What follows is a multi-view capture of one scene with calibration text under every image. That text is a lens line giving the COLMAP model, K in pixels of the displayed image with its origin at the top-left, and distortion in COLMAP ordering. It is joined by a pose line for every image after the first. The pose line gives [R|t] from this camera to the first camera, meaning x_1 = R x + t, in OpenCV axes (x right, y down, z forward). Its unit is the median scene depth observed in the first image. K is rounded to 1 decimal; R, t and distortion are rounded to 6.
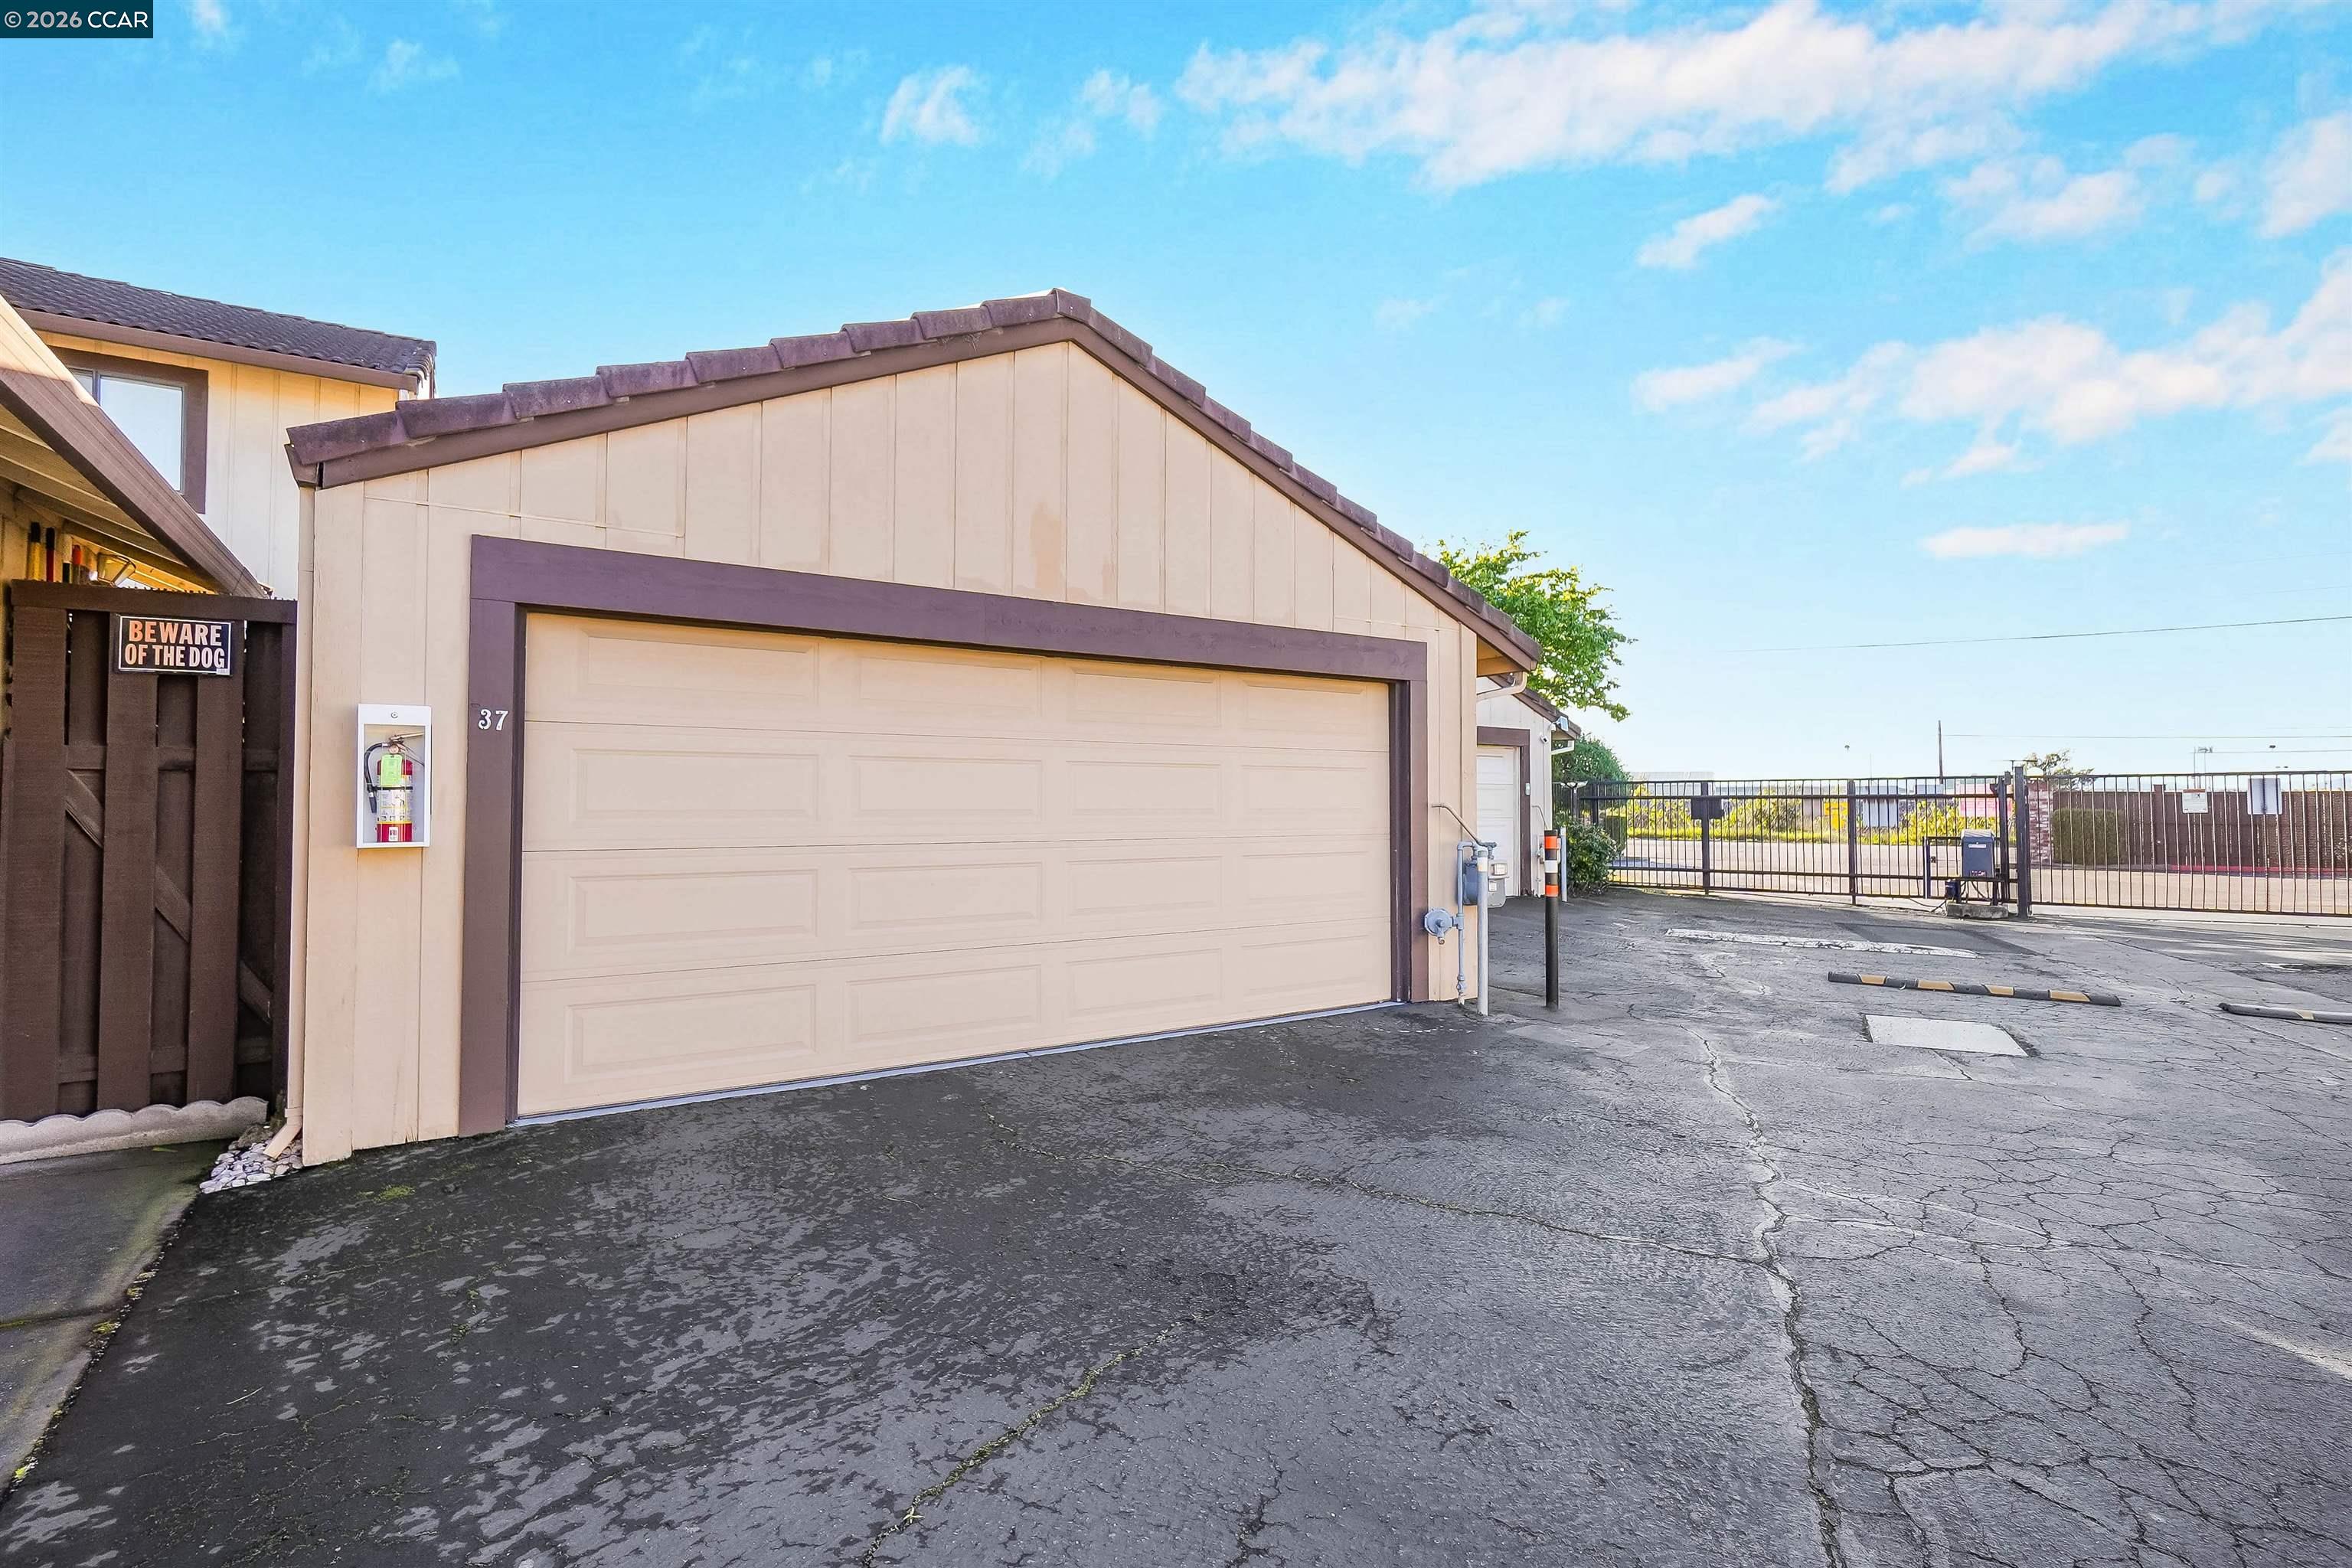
lens RADIAL K [[1097.5, 0, 1177.0], [0, 1097.5, 793.1], [0, 0, 1]] dist [-0.012102, -0.000057]
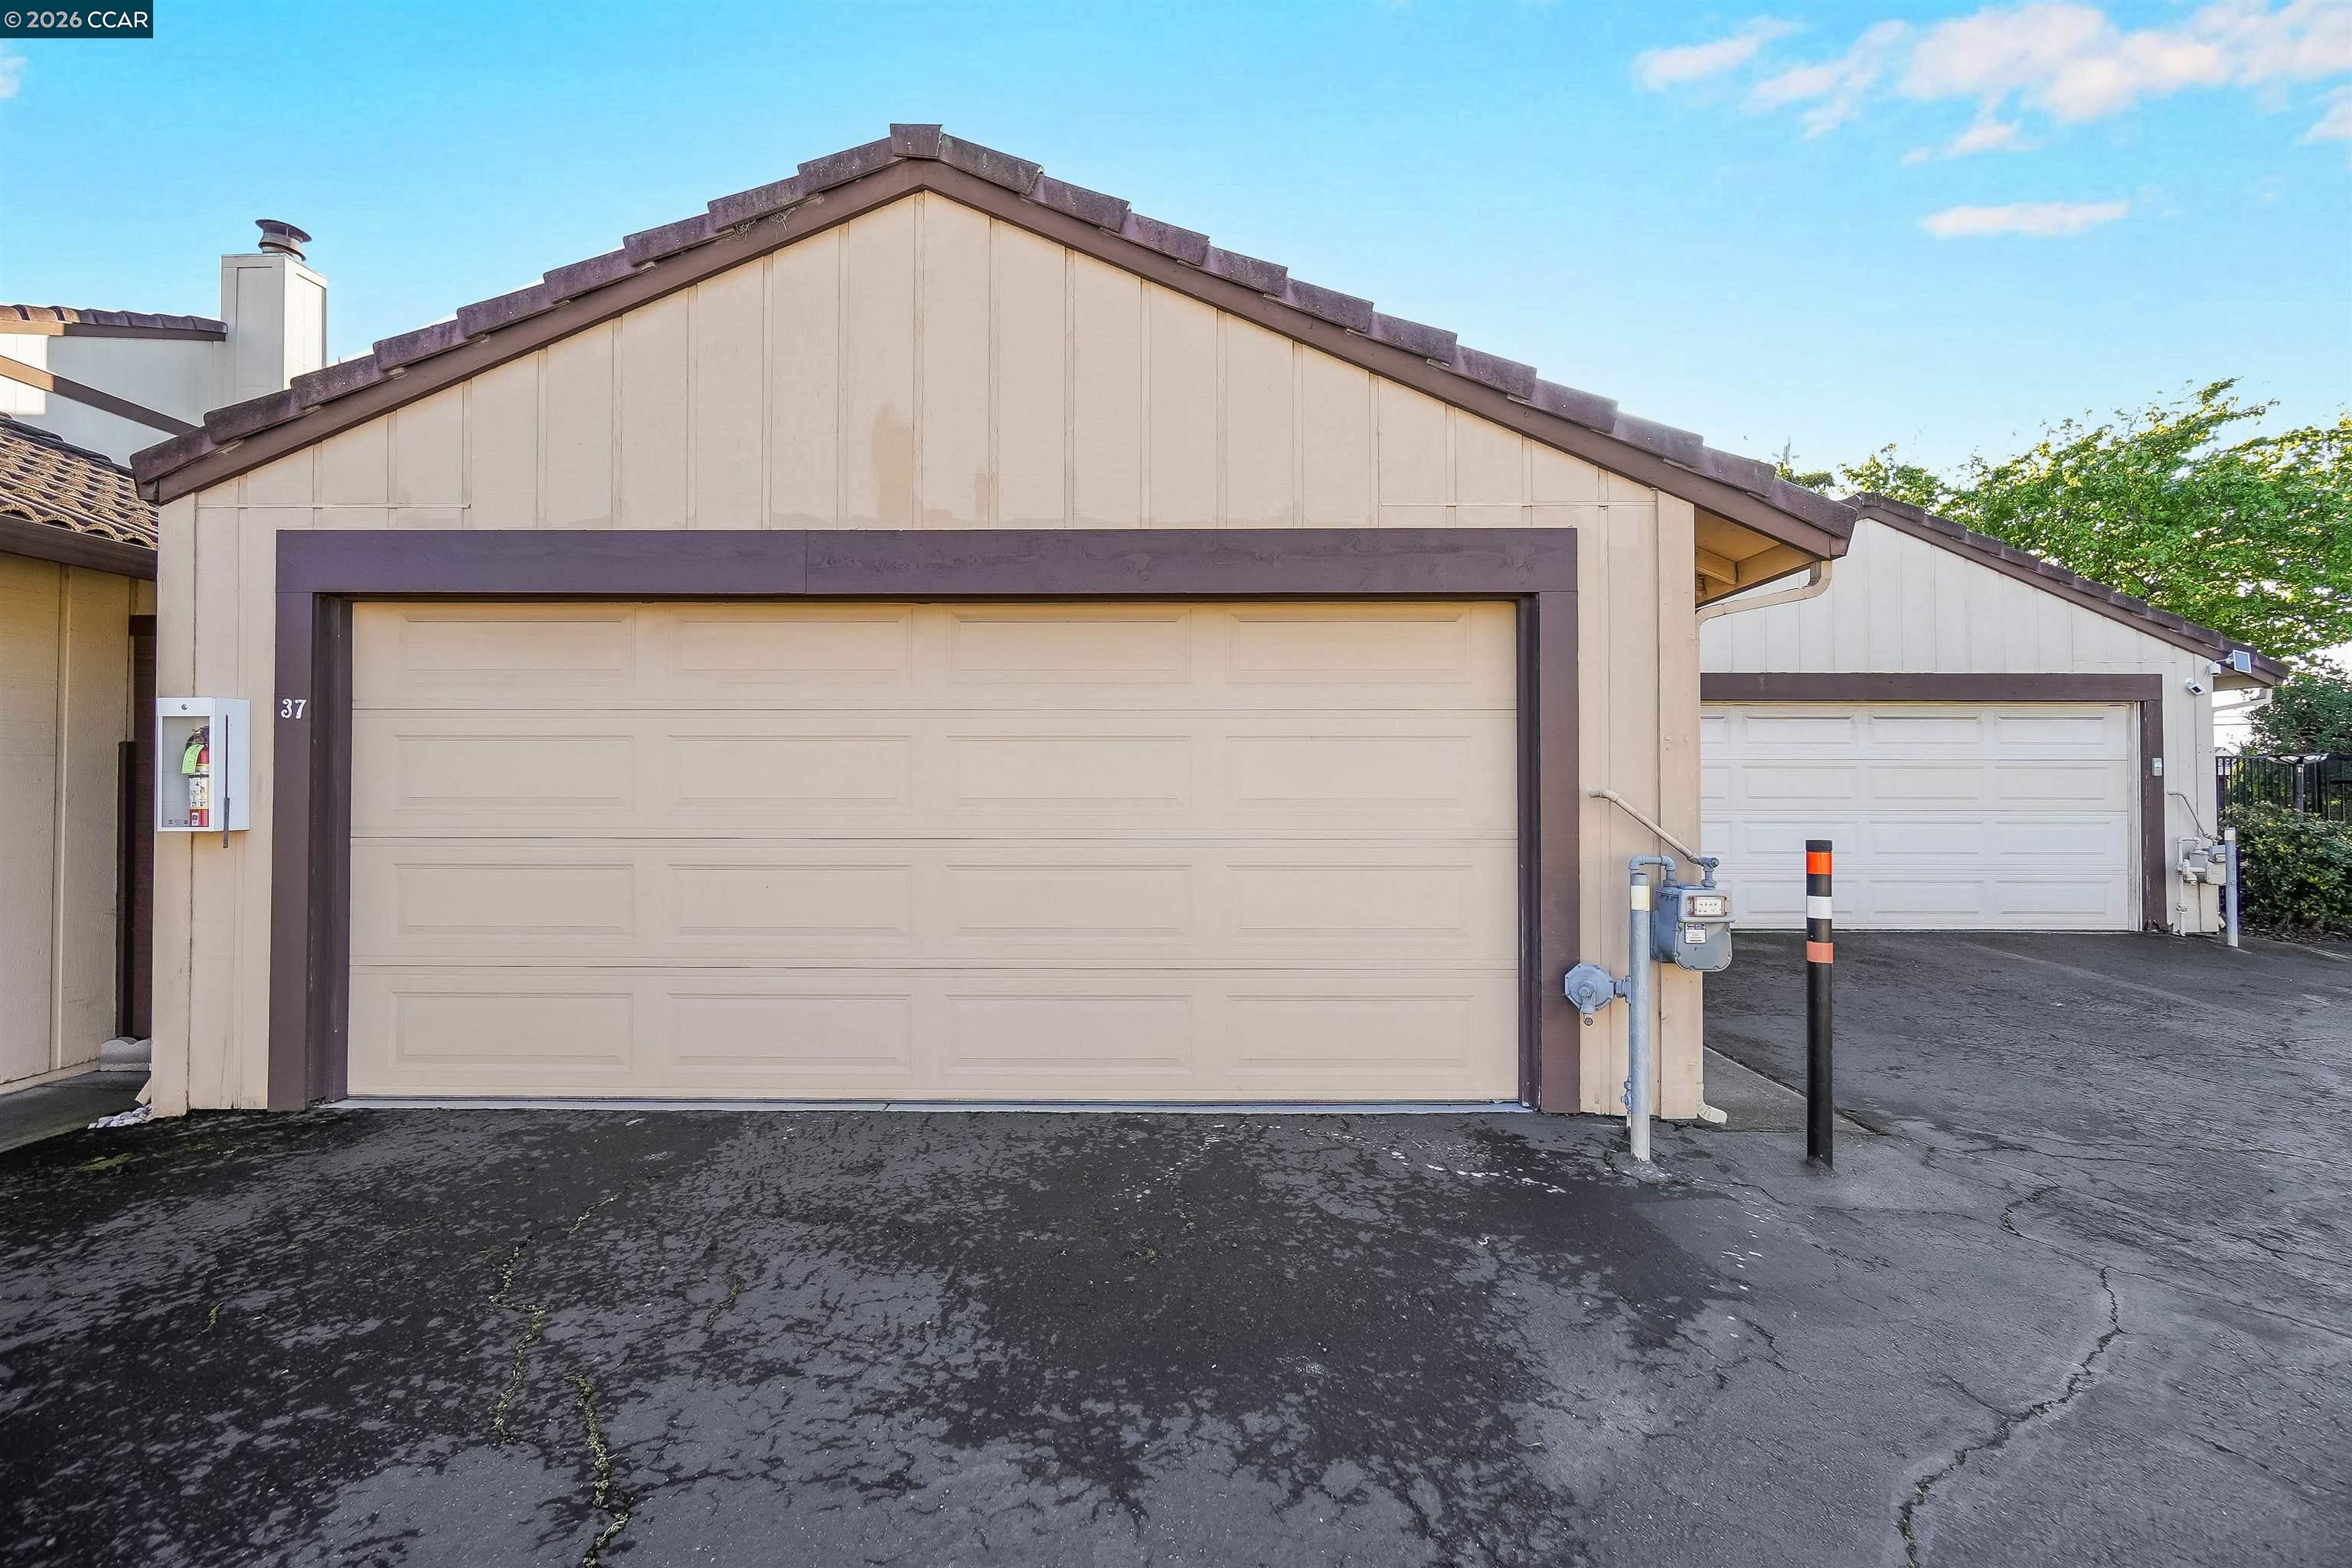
lens RADIAL K [[999.6, 0, 1176.0], [0, 999.6, 784.0], [0, 0, 1]] dist [-0.003107, 0.000441]
pose [[0.830791, -0.002736, -0.556577, 0.521953], [0.005220, 0.999982, 0.002875, 0.004568], [0.556559, -0.005293, 0.830791, 0.611577]]
